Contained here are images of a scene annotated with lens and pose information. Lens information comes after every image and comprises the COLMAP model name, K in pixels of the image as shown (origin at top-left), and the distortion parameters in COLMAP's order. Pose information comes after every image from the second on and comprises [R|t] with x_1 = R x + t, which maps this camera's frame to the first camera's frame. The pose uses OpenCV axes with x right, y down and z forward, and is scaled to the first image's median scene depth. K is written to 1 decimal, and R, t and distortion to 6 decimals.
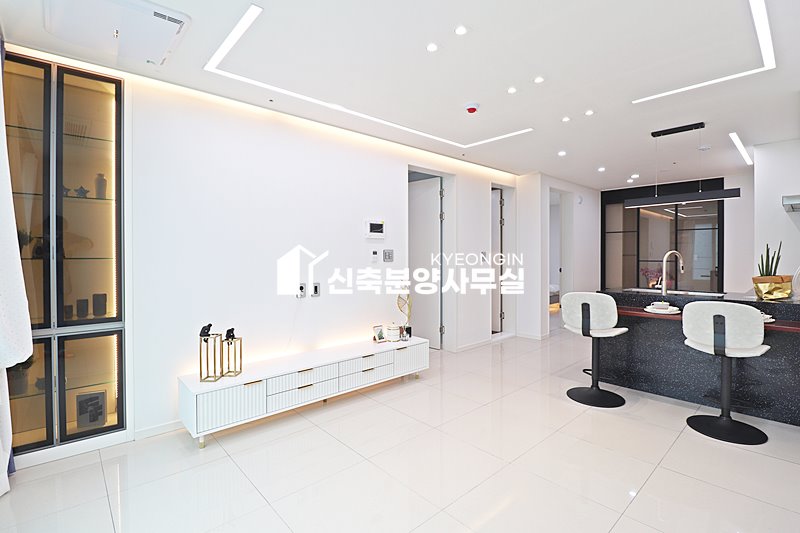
lens RADIAL K [[370.4, 0, 393.2], [0, 370.4, 262.0], [0, 0, 1]] dist [-0.007192, -0.004738]
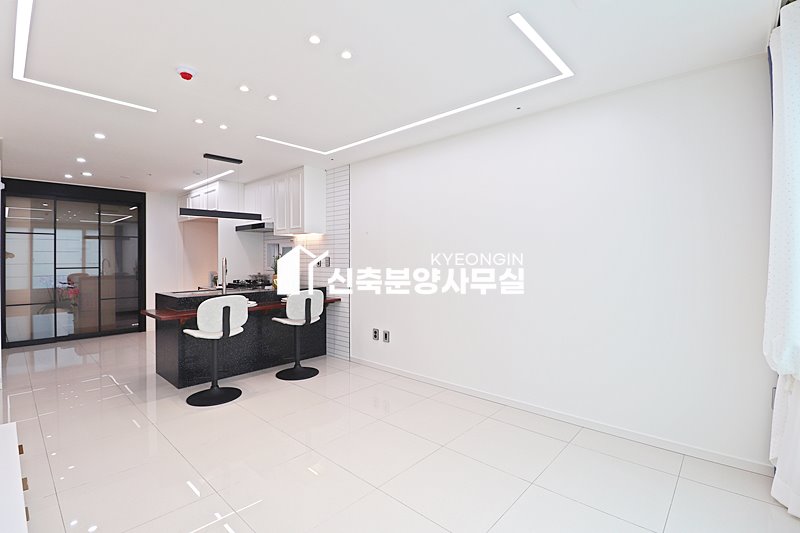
lens RADIAL K [[370.4, 0, 400.5], [0, 370.4, 261.8], [0, 0, 1]] dist [-0.007192, -0.004738]
pose [[-0.103939, -0.008058, 0.994551, -0.481426], [0.025458, 0.999618, 0.010760, -0.012349], [-0.994258, 0.026438, -0.103694, 0.508845]]
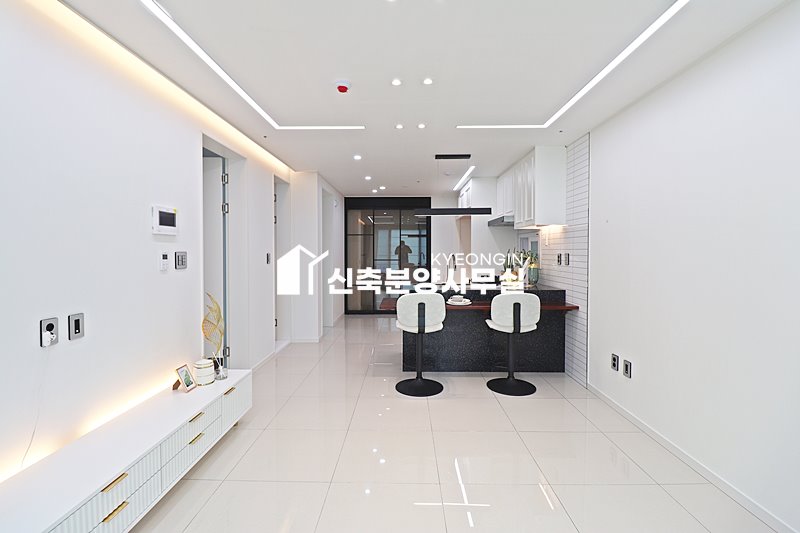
lens RADIAL K [[370.4, 0, 397.7], [0, 370.4, 260.6], [0, 0, 1]] dist [-0.007192, -0.004738]
pose [[0.682831, -0.015959, 0.730402, -0.258261], [0.014922, 0.999857, 0.007897, -0.017158], [-0.730424, 0.005507, 0.682972, 0.261601]]
